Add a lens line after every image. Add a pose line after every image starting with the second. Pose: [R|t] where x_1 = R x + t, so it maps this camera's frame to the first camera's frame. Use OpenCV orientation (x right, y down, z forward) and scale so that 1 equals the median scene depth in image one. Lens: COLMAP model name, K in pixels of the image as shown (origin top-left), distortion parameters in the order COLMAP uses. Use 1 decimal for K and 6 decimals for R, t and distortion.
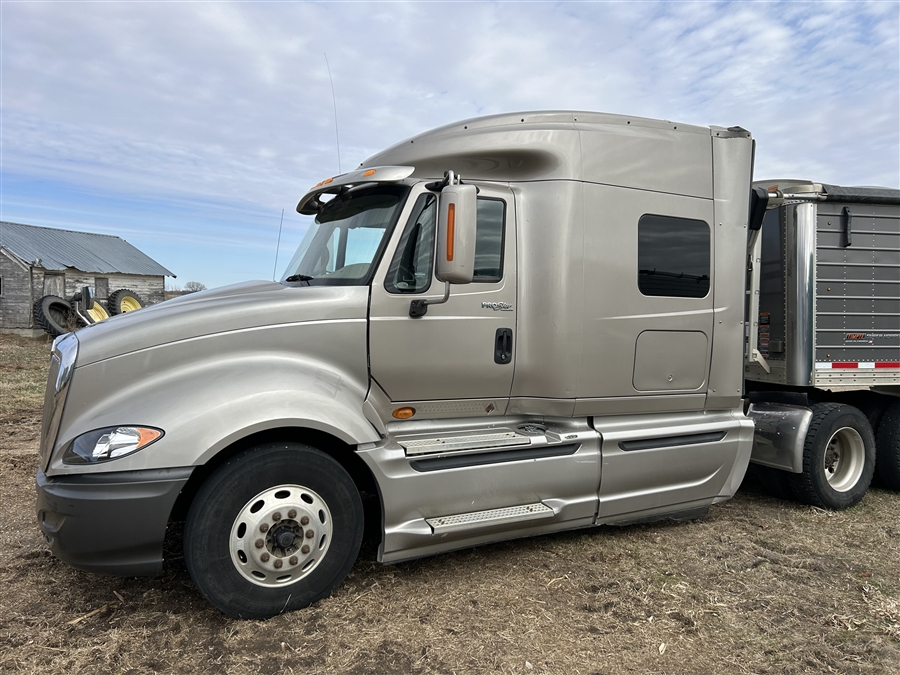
lens RADIAL K [[673.9, 0, 450.0], [0, 673.9, 337.5], [0, 0, 1]] dist [0.030963, -0.024253]
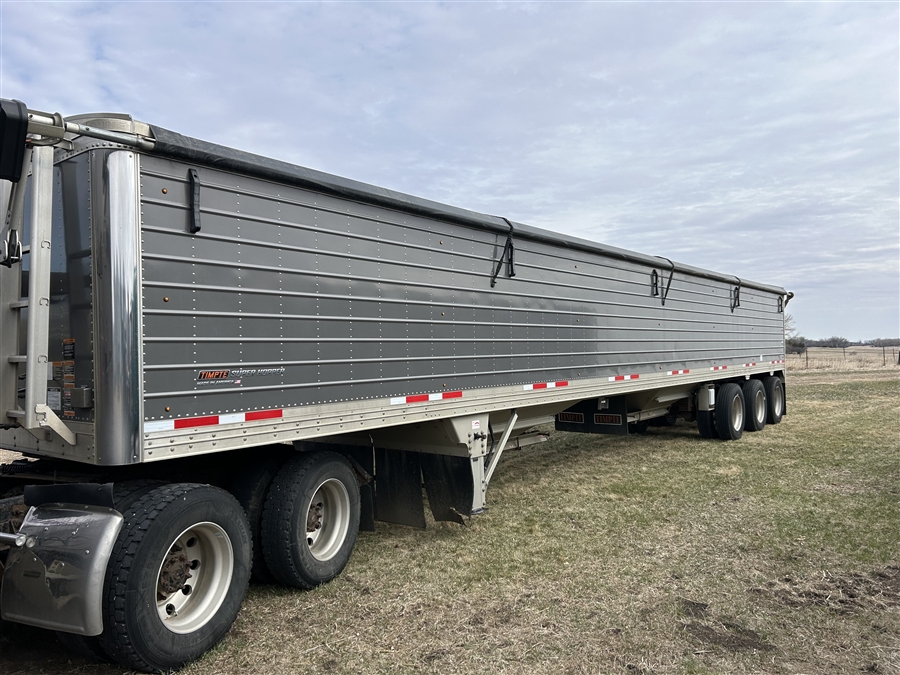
lens RADIAL K [[673.9, 0, 450.0], [0, 673.9, 337.5], [0, 0, 1]] dist [0.030963, -0.024253]
pose [[0.761552, -0.005806, 0.648077, 0.358083], [0.030881, 0.999149, -0.027337, -0.012313], [-0.647367, 0.040832, 0.761084, 0.376157]]
